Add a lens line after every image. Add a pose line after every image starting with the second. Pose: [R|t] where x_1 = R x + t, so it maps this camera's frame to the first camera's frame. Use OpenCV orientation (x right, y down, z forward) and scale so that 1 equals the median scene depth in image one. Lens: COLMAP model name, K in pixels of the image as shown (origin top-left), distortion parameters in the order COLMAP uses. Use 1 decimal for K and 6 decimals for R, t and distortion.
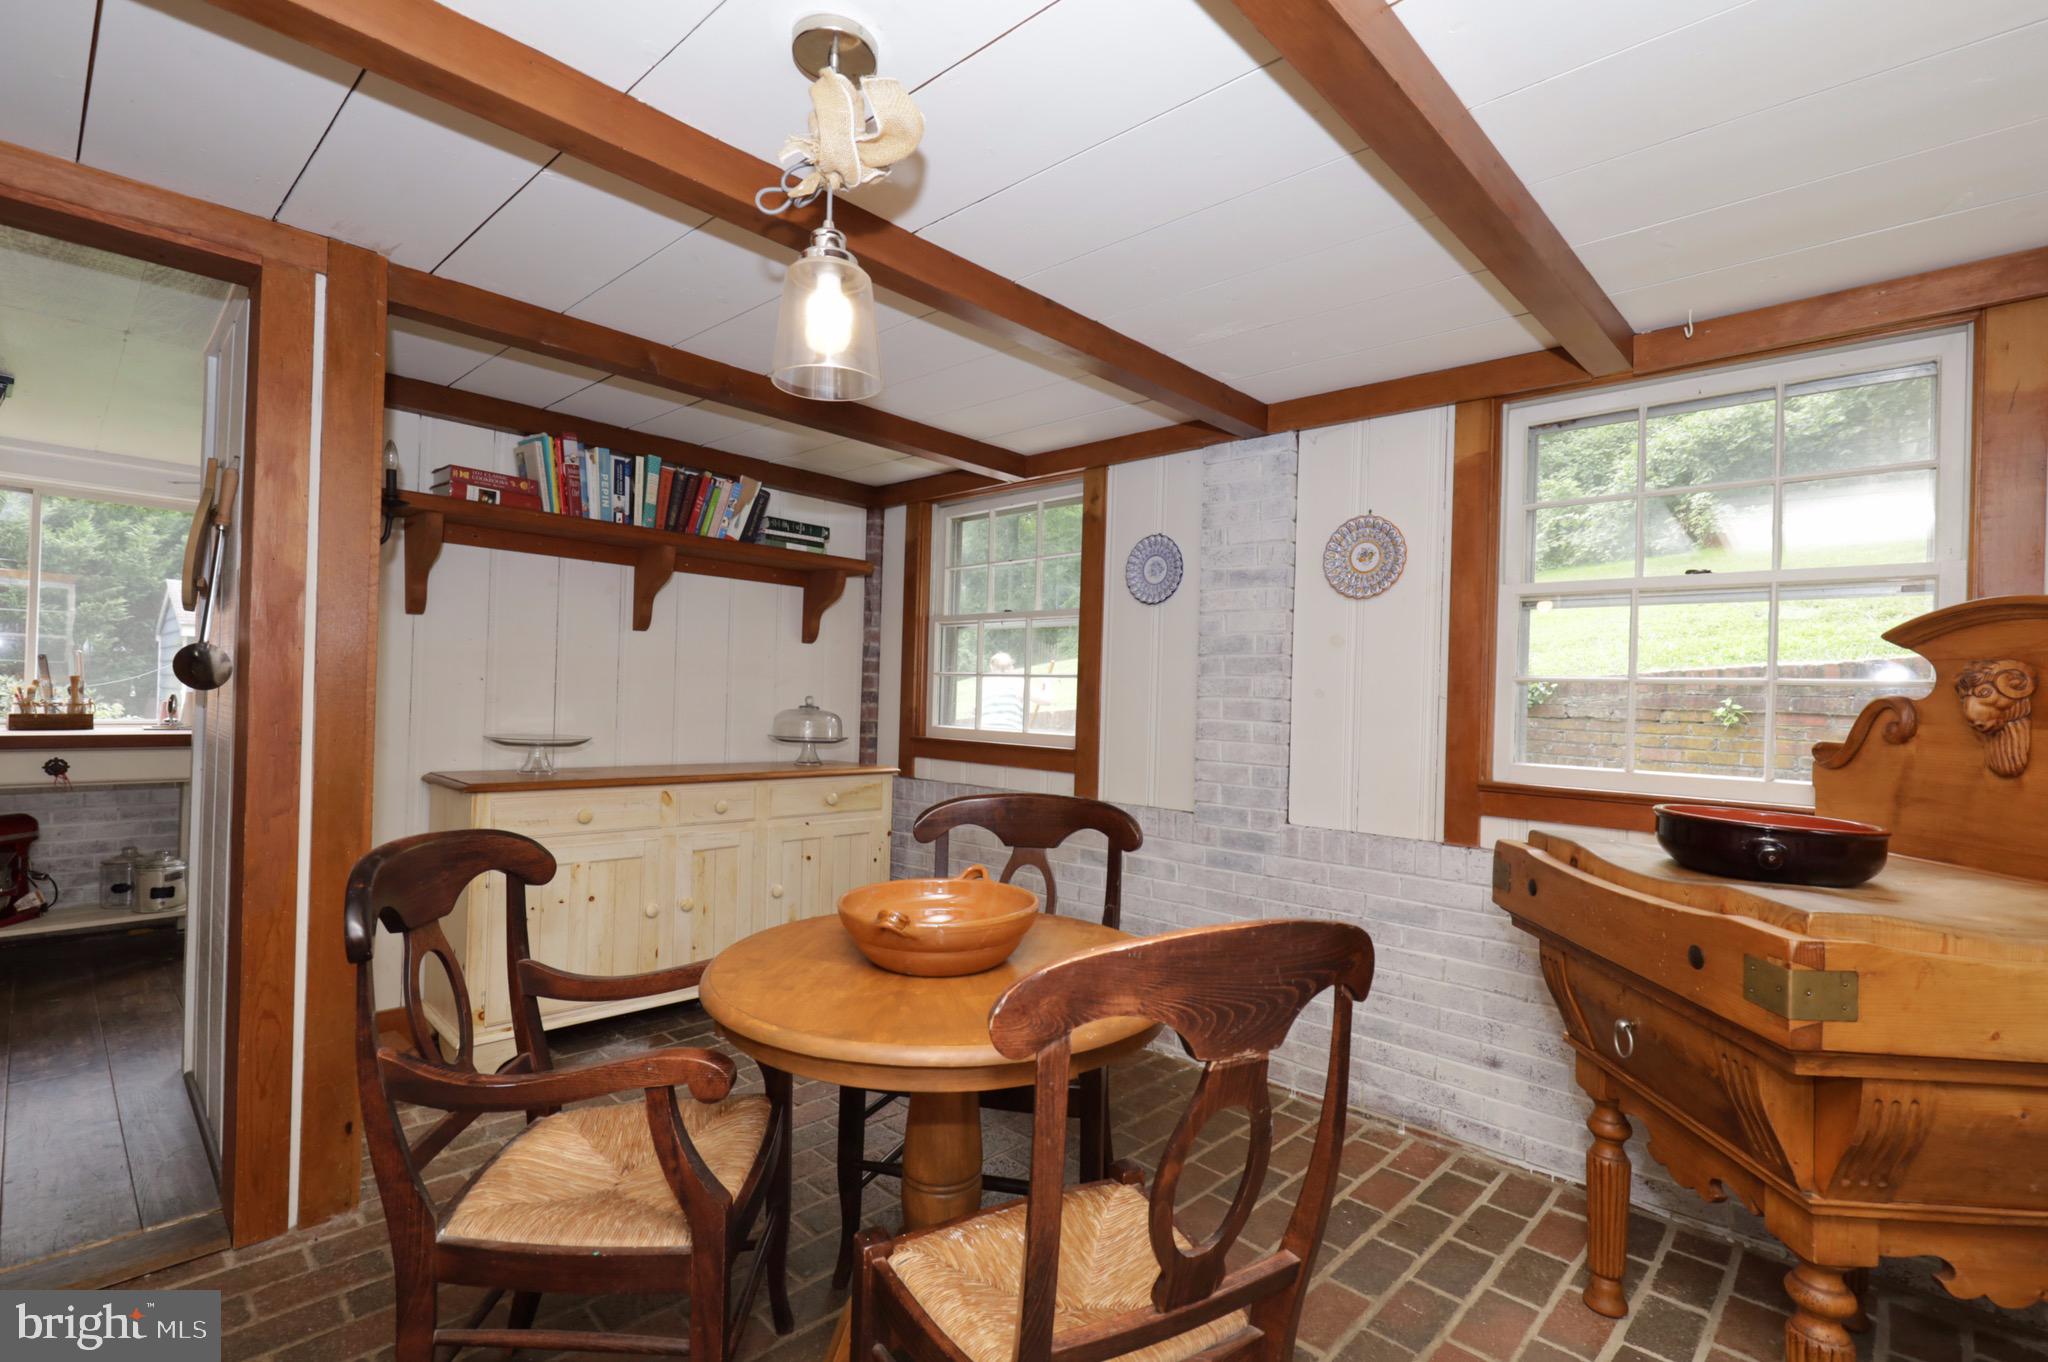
lens RADIAL K [[929.4, 0, 1024.0], [0, 929.4, 681.0], [0, 0, 1]] dist [0.001063, 0.000062]
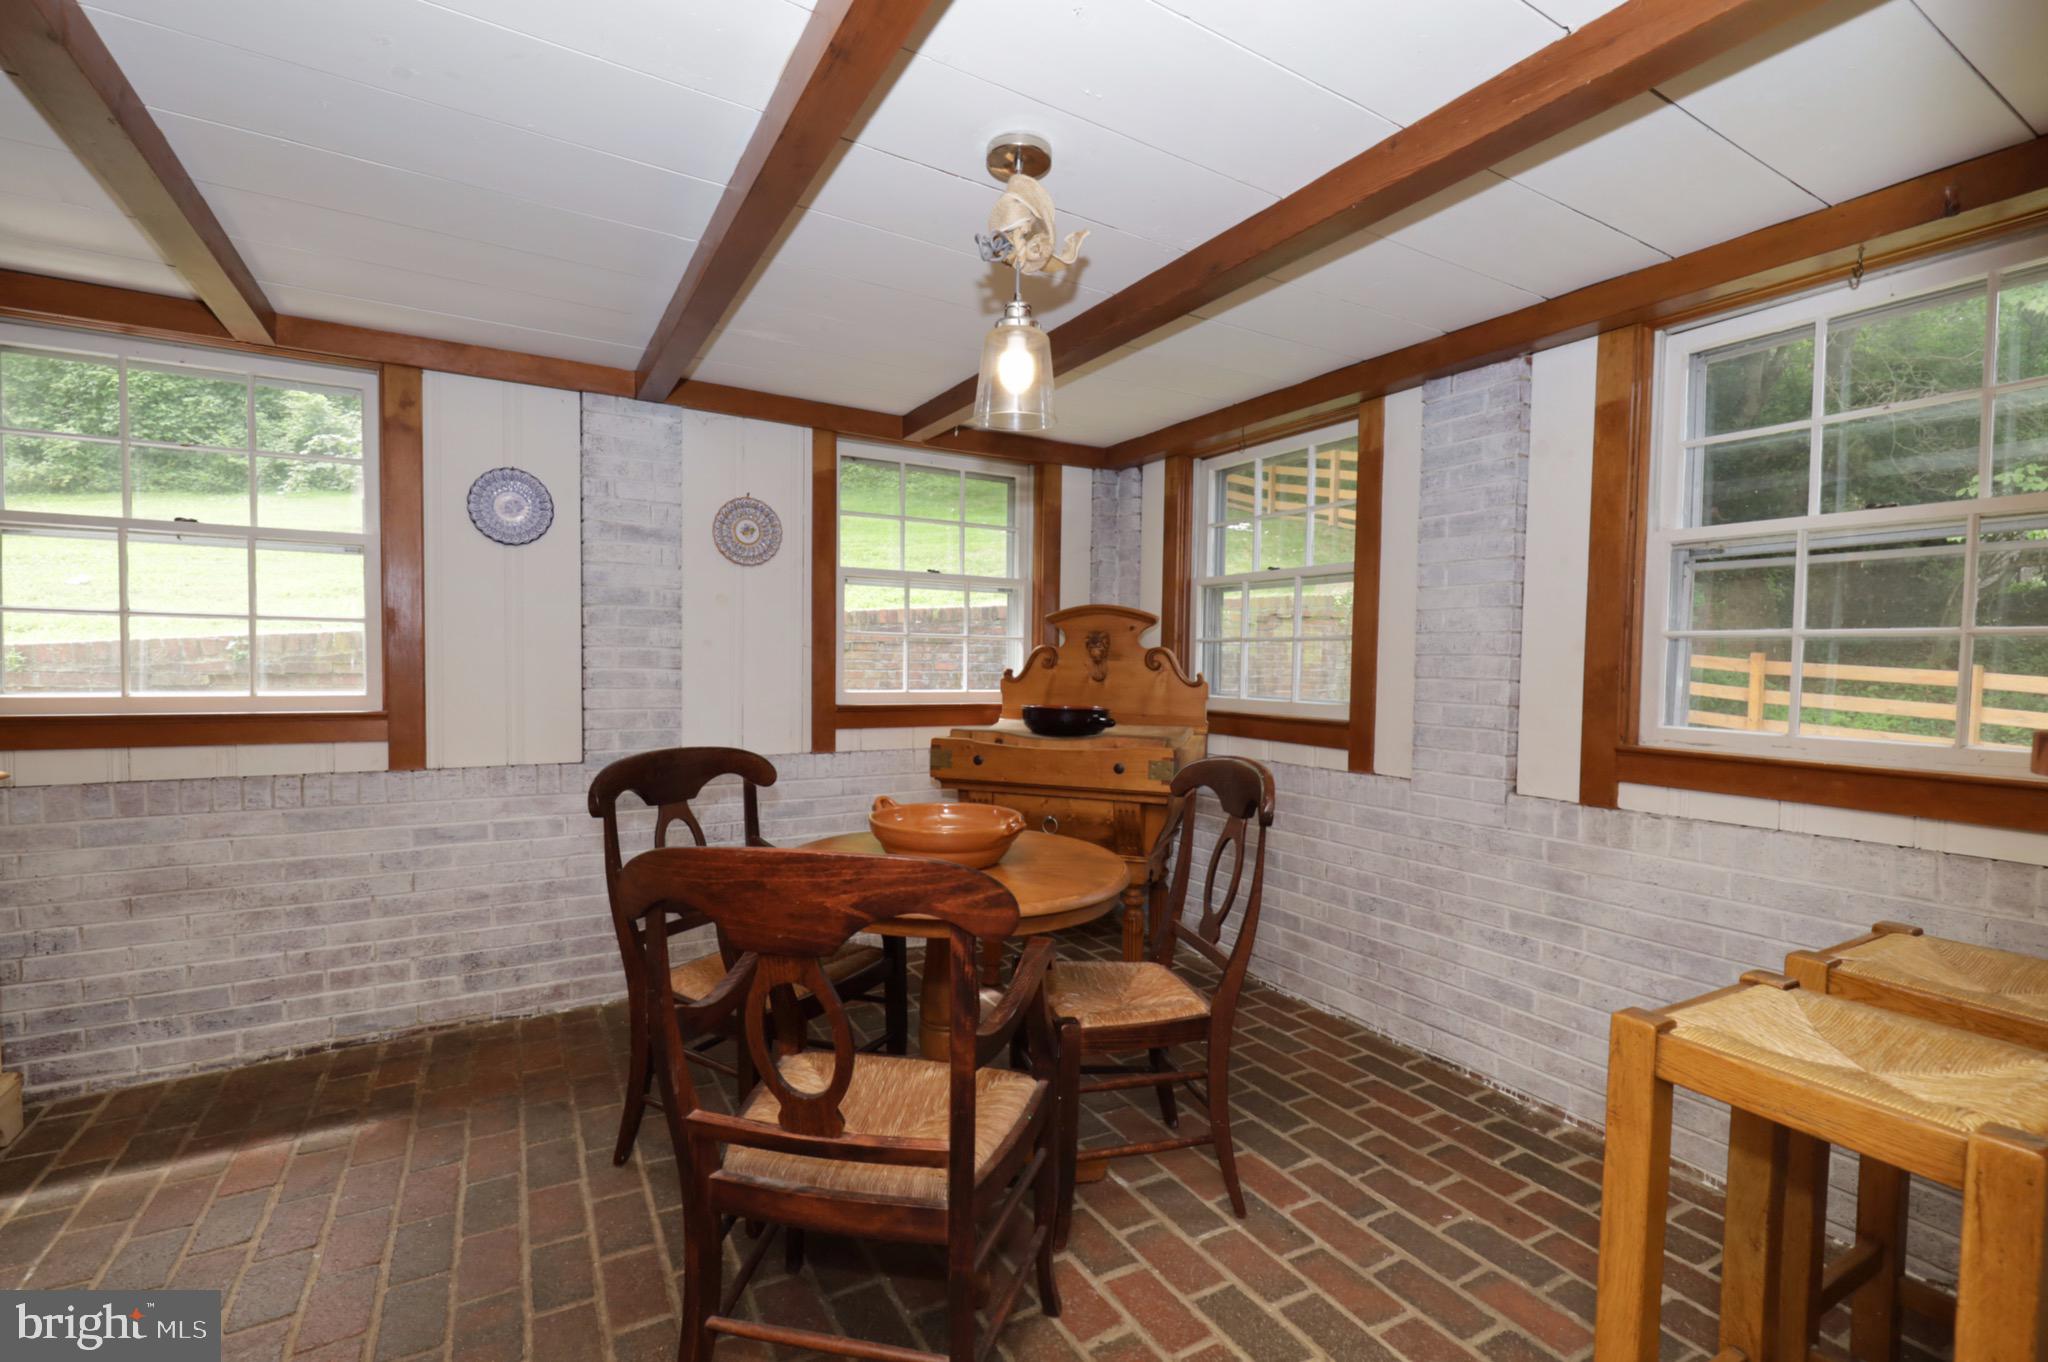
lens RADIAL K [[929.4, 0, 1024.0], [0, 929.4, 681.0], [0, 0, 1]] dist [0.001063, 0.000062]
pose [[0.279583, -0.050974, 0.958767, -0.670787], [-0.023278, 0.997936, 0.059845, -0.017373], [-0.959839, -0.039049, 0.277819, 0.284641]]
